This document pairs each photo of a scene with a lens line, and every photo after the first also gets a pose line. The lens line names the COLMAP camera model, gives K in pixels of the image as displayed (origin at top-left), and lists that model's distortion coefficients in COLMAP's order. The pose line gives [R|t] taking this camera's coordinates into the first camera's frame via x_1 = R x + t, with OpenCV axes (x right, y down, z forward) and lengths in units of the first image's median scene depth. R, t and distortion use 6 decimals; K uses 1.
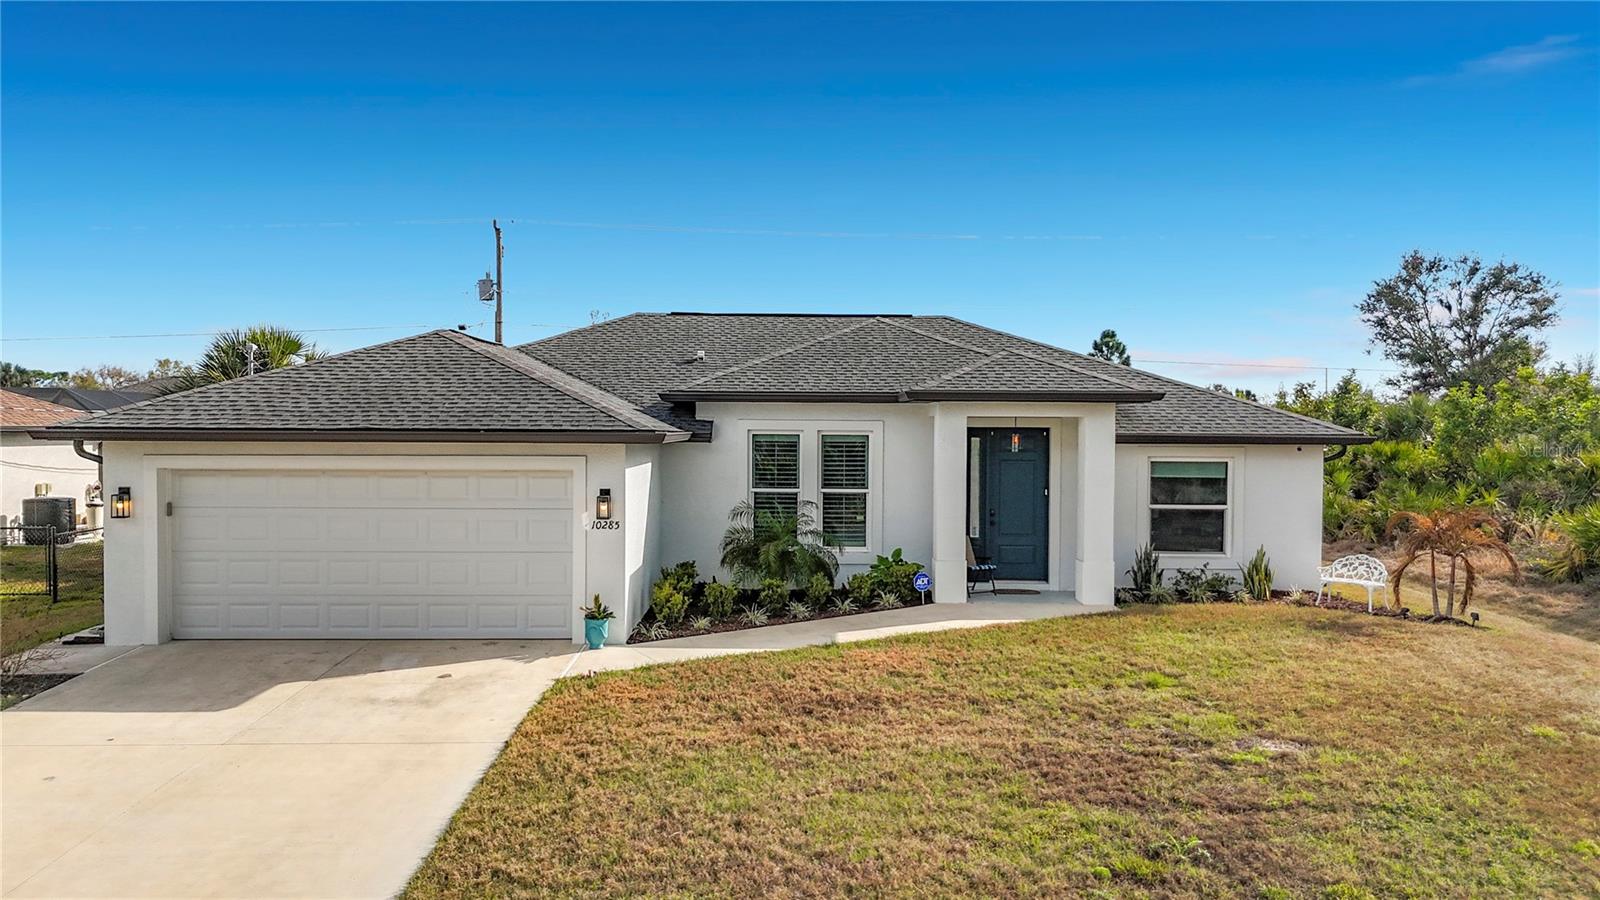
lens RADIAL K [[1152.2, 0, 800.3], [0, 1152.2, 485.0], [0, 0, 1]] dist [0.032848, -0.048143]
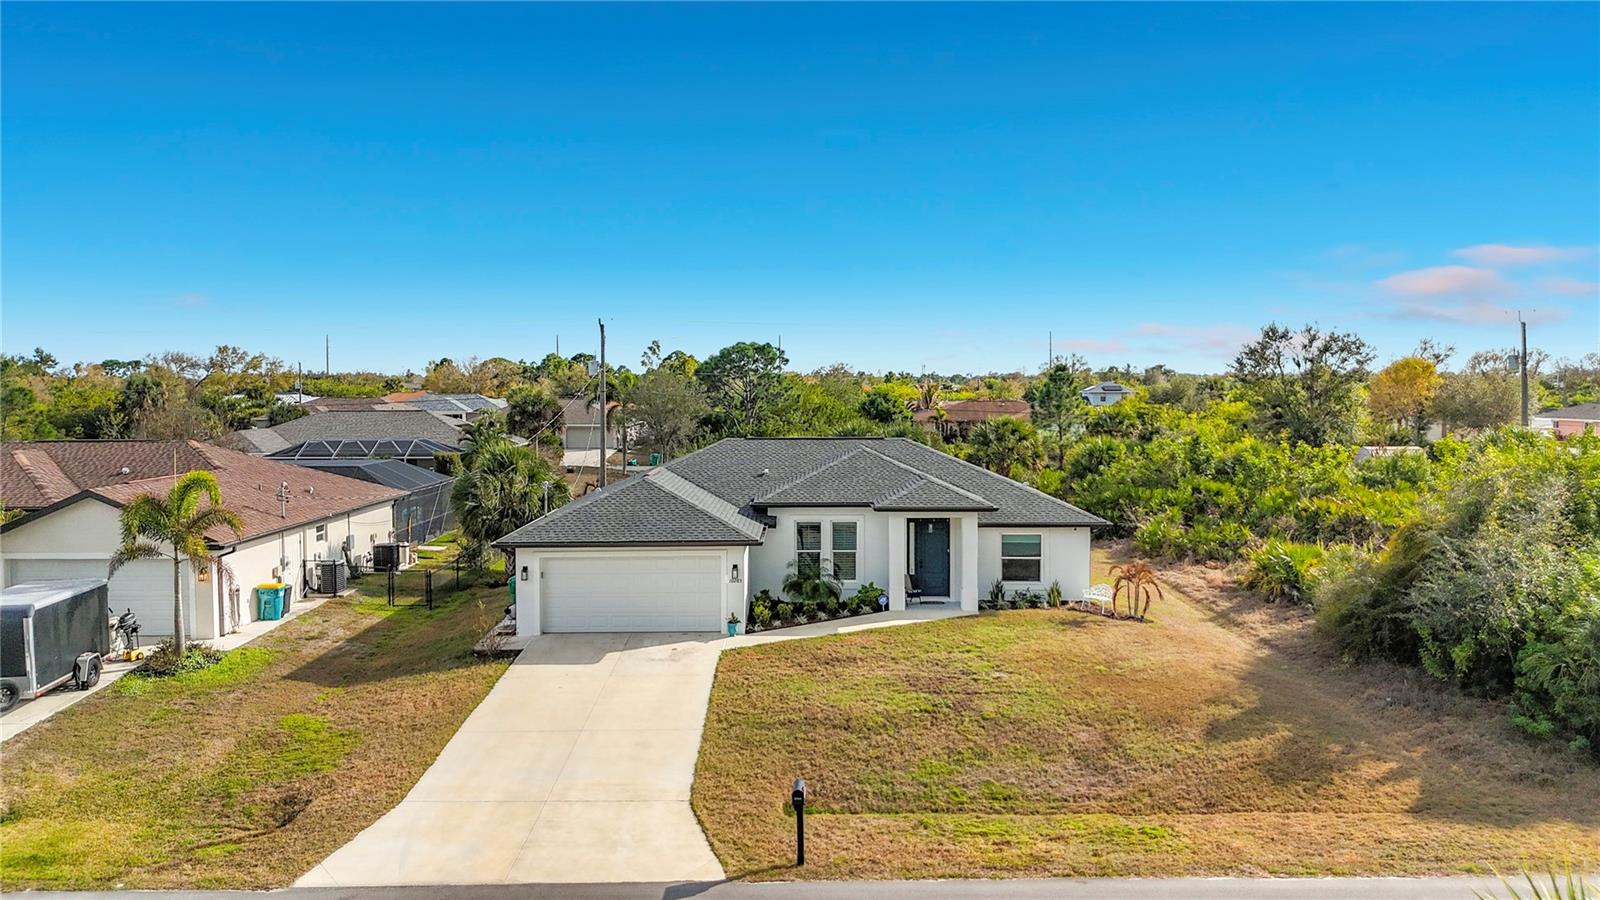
lens RADIAL K [[1141.6, 0, 800.0], [0, 1141.6, 450.0], [0, 0, 1]] dist [0.002476, -0.005007]
pose [[0.999883, -0.008525, -0.012740, -0.011461], [0.008563, 0.999959, 0.002920, -0.184164], [0.012714, -0.003029, 0.999915, -0.992224]]
